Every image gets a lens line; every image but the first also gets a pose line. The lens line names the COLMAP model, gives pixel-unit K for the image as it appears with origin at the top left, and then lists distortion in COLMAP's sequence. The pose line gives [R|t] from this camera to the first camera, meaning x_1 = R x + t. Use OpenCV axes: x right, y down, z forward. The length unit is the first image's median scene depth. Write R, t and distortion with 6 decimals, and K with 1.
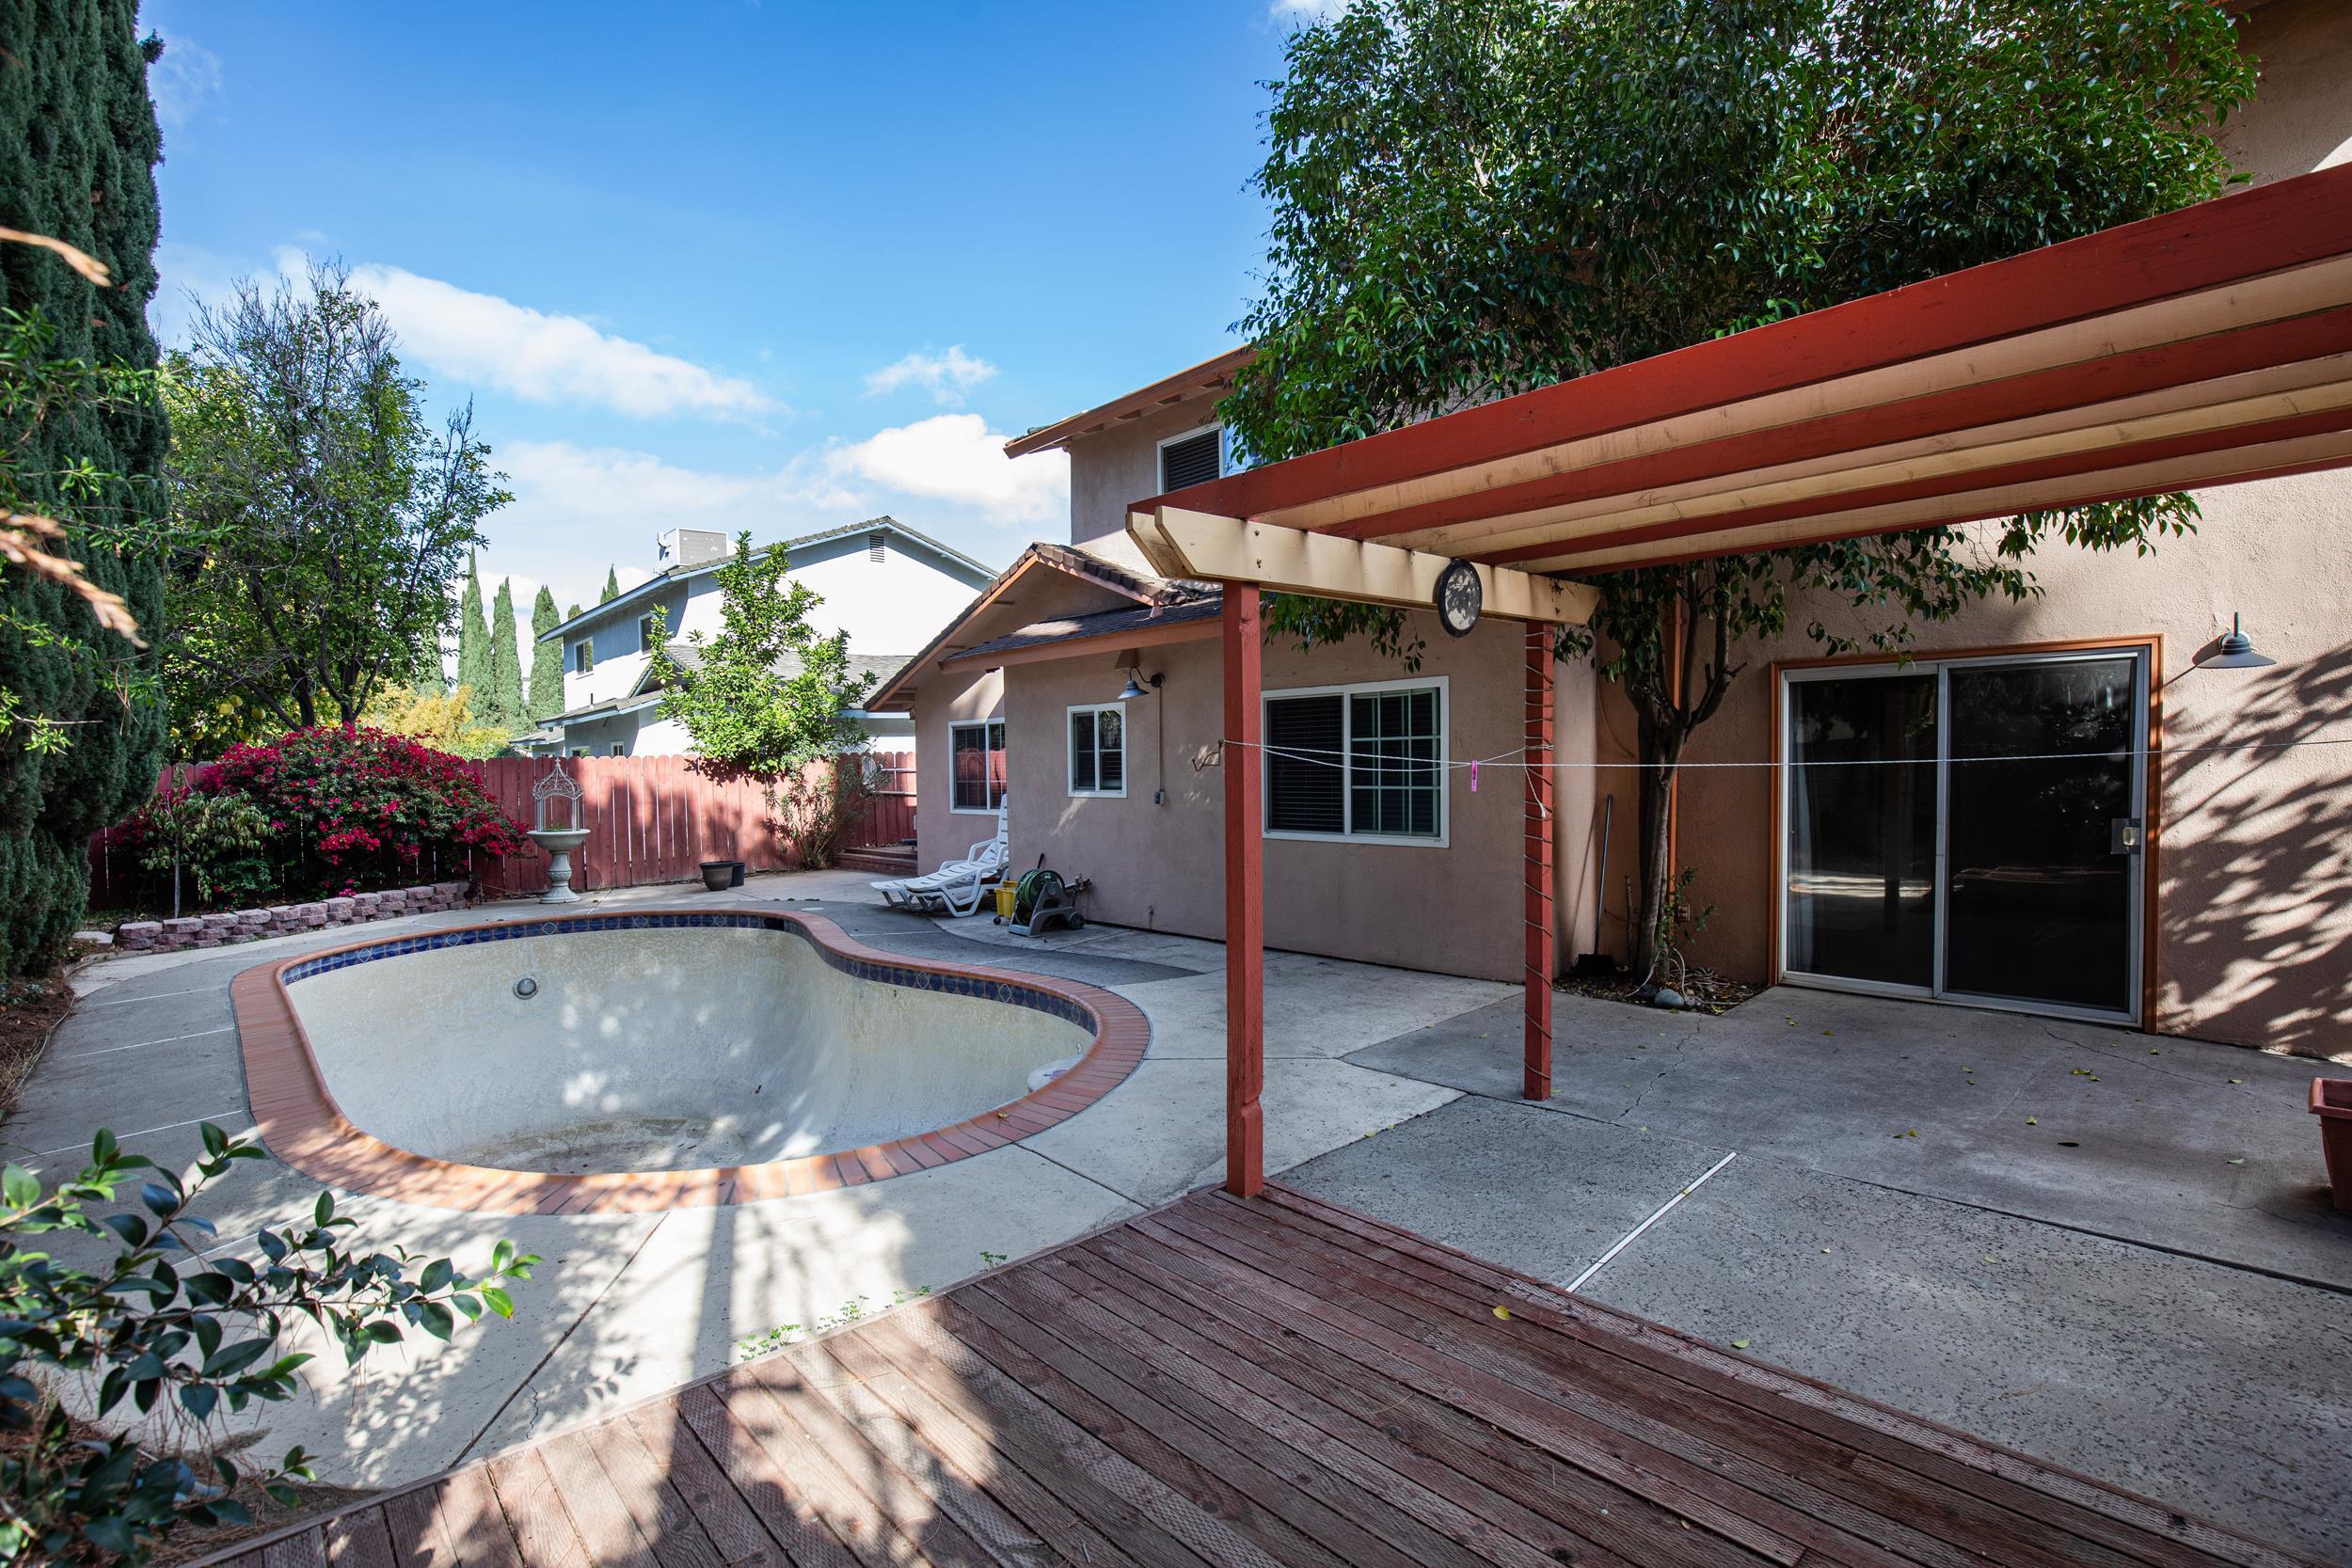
lens RADIAL K [[1077.4, 0, 1184.3], [0, 1077.4, 774.3], [0, 0, 1]] dist [-0.039051, 0.007534]
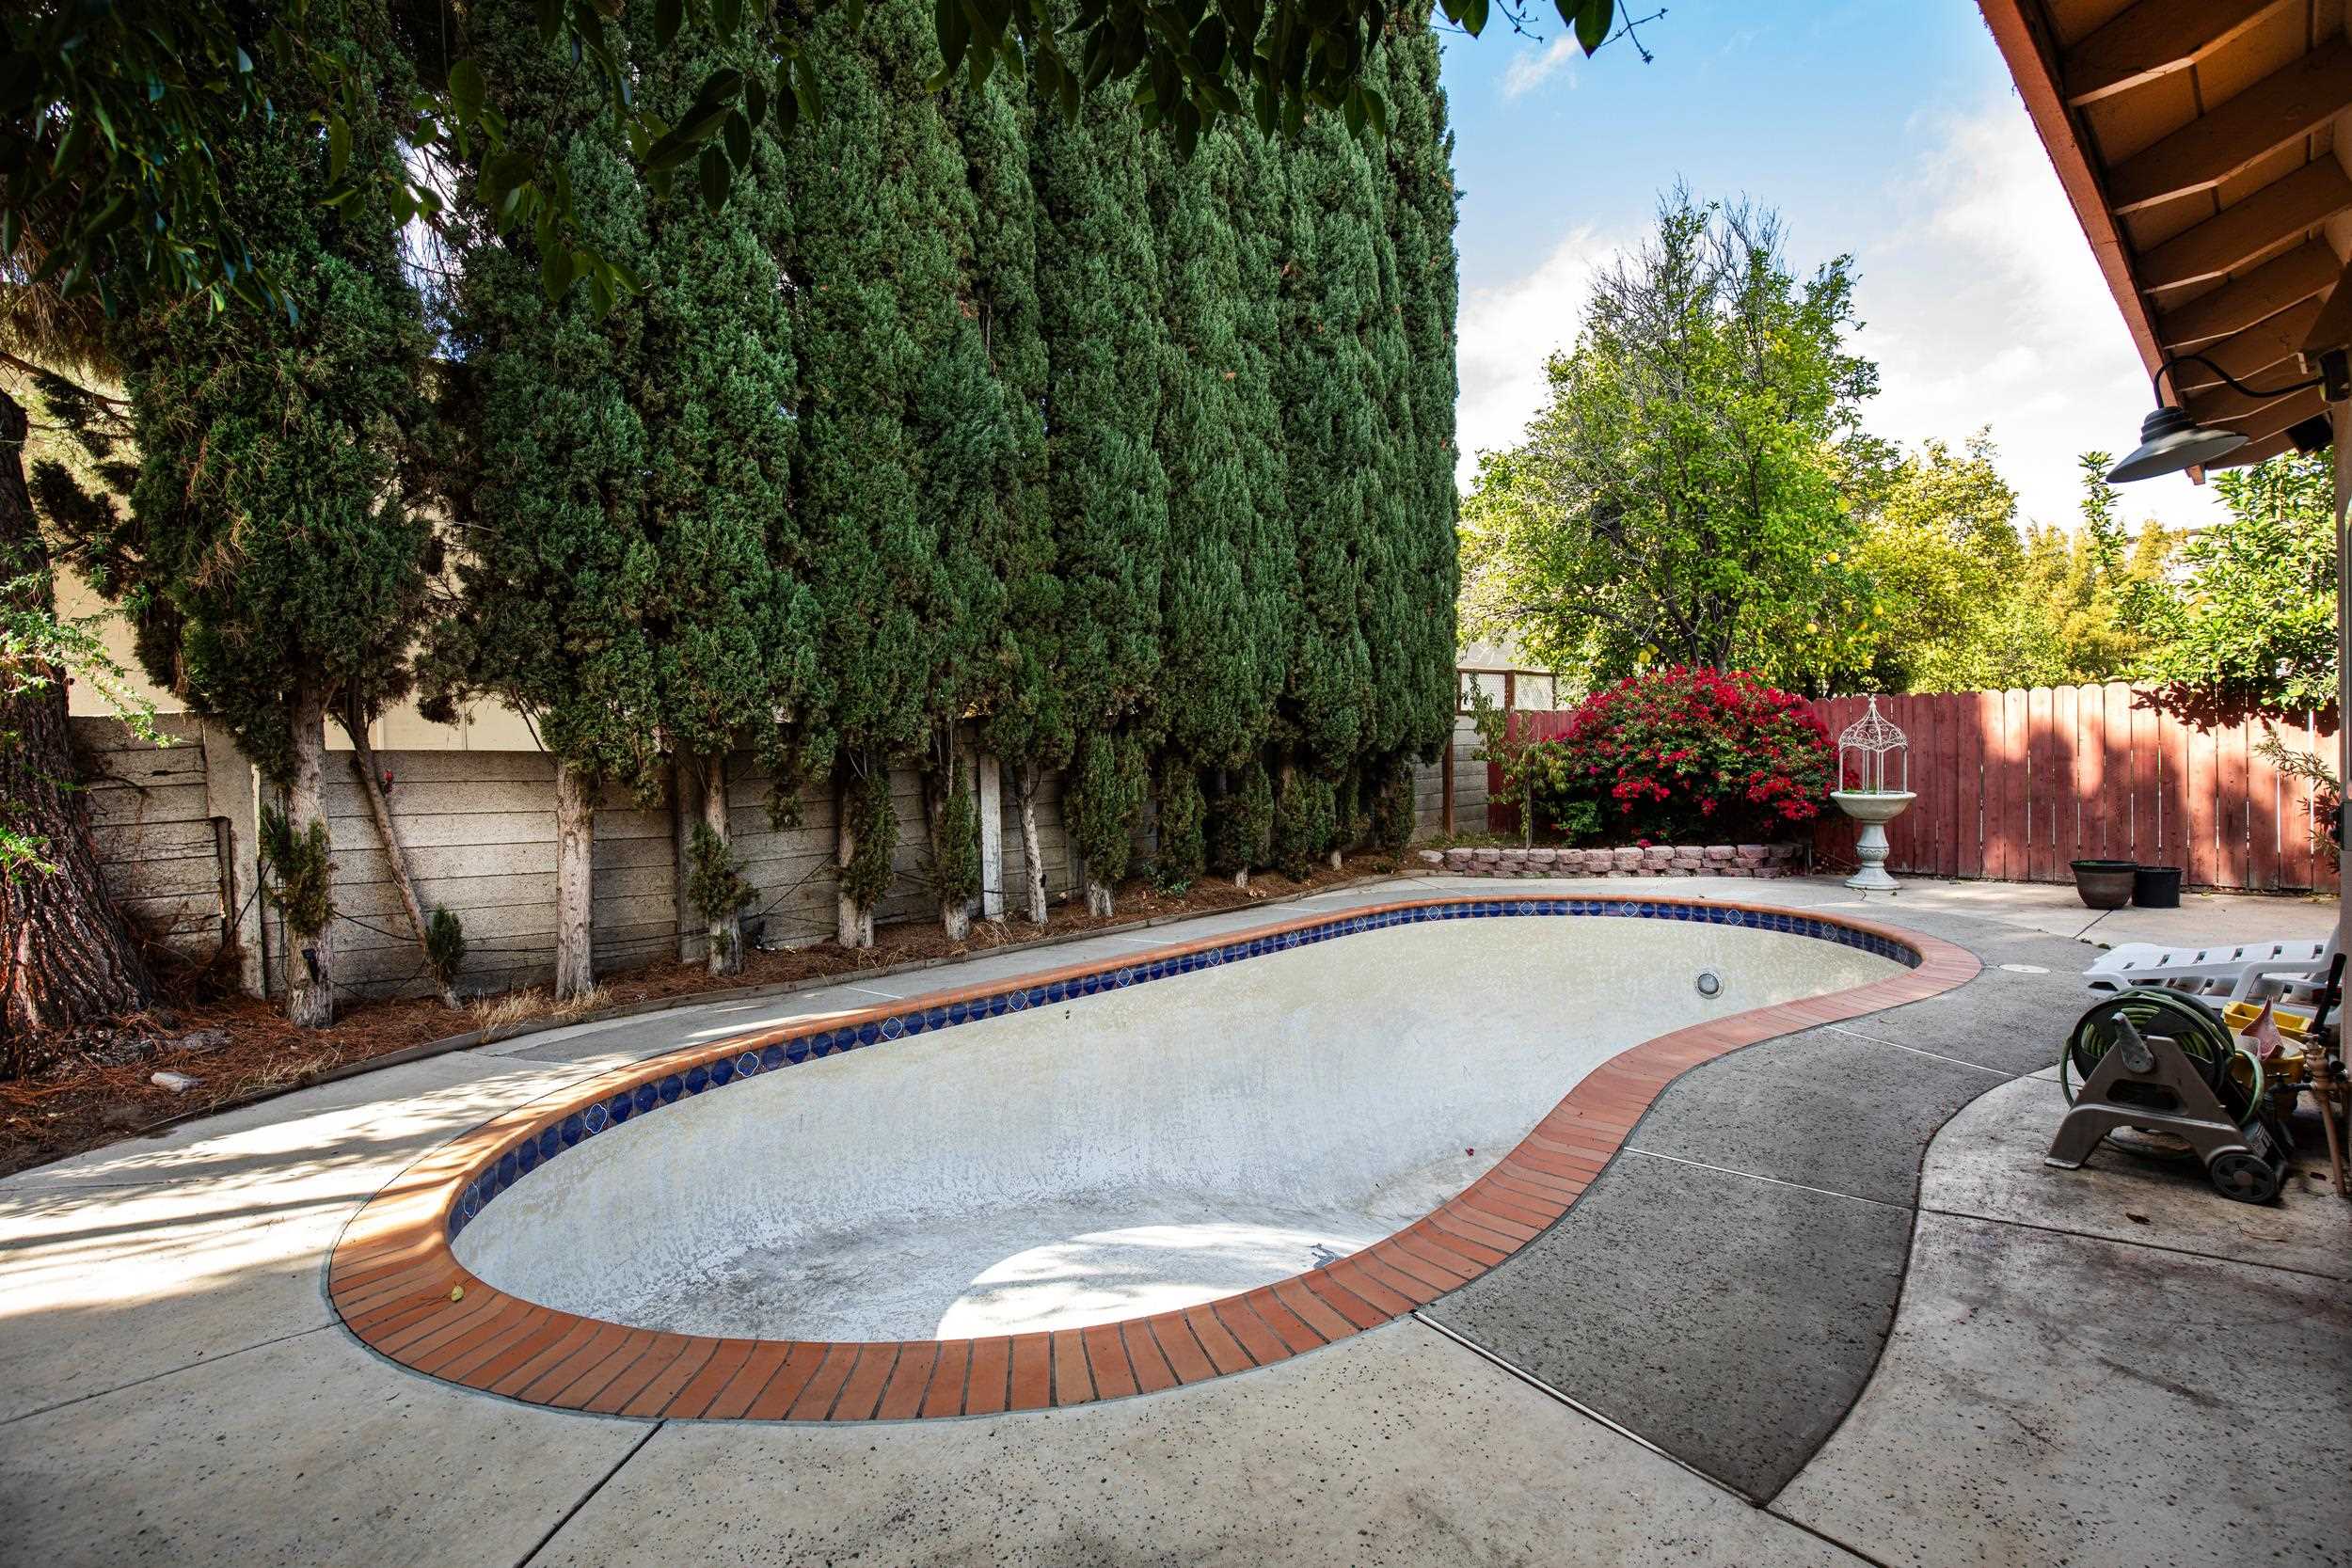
lens RADIAL K [[1077.4, 0, 1184.3], [0, 1077.4, 774.3], [0, 0, 1]] dist [-0.039051, 0.007534]
pose [[0.005958, 0.048579, -0.998802, 0.199095], [0.020122, 0.998611, 0.048689, -0.007664], [0.999780, -0.020388, 0.004972, 0.638763]]
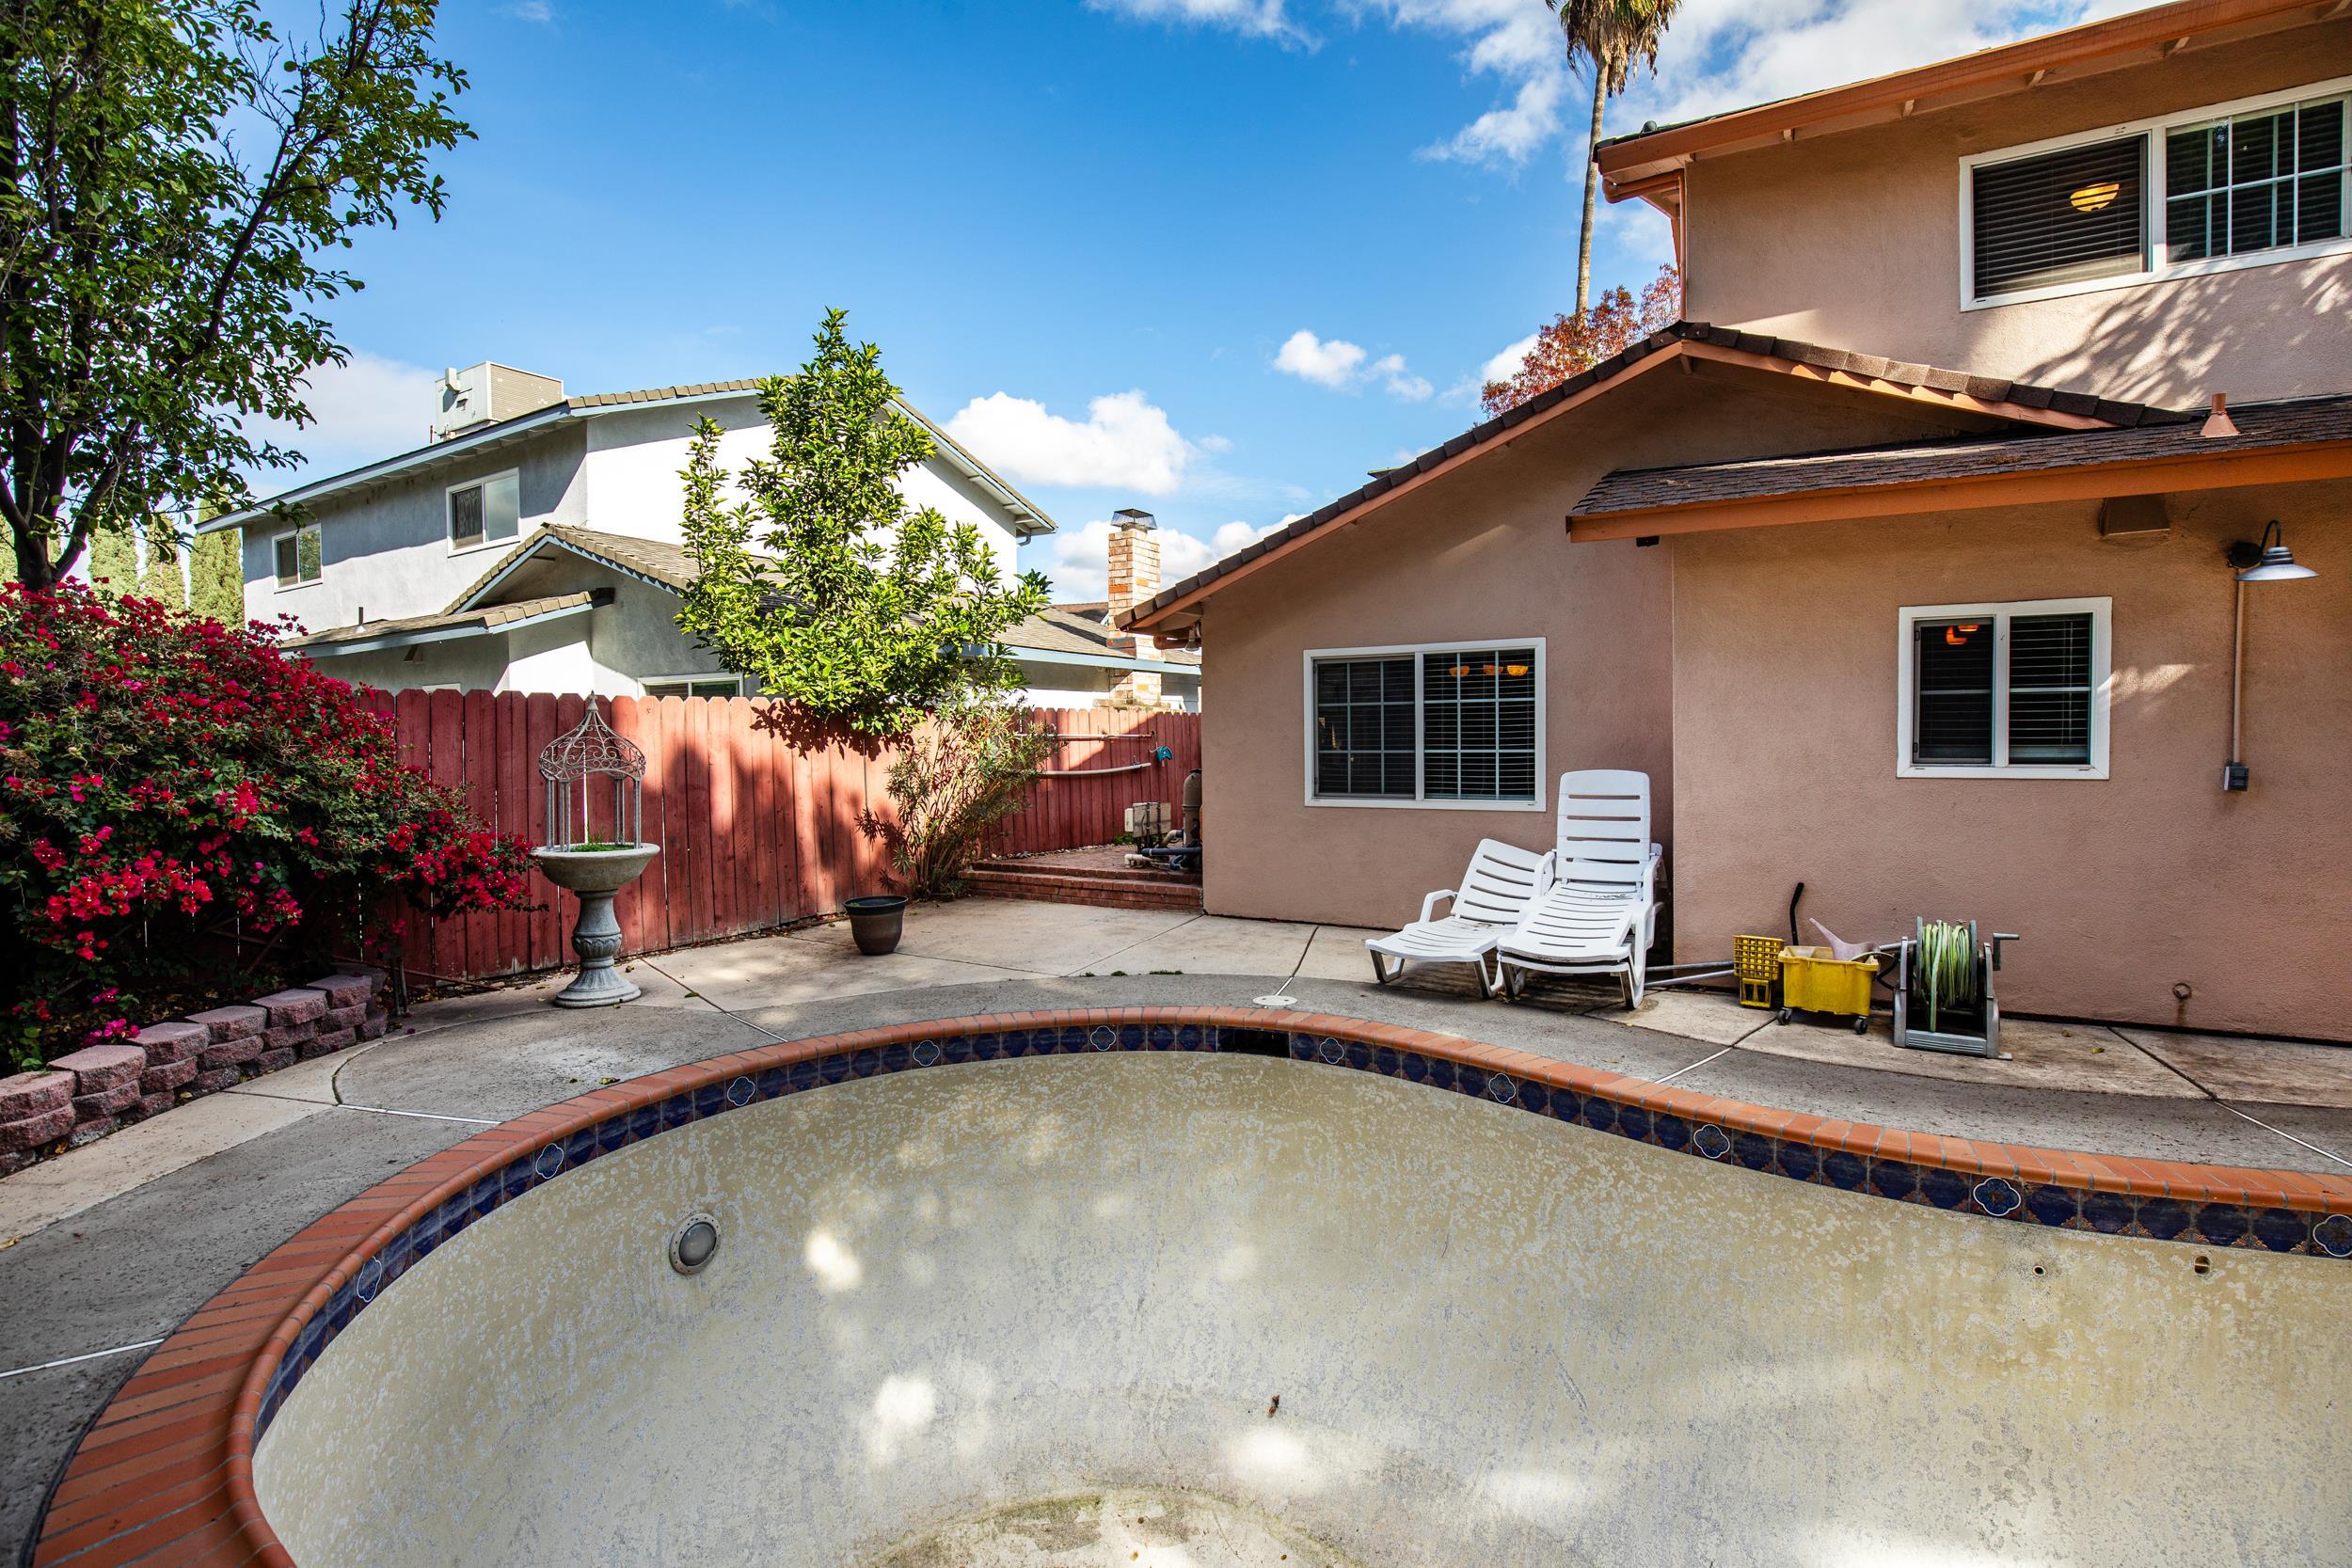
lens RADIAL K [[1078.0, 0, 1170.6], [0, 1078.0, 757.3], [0, 0, 1]] dist [-0.030226, 0.001452]
pose [[0.956057, 0.008291, 0.293063, -0.606239], [-0.008808, 0.999961, 0.000444, 0.013961], [-0.293048, -0.003006, 0.956093, 0.596705]]
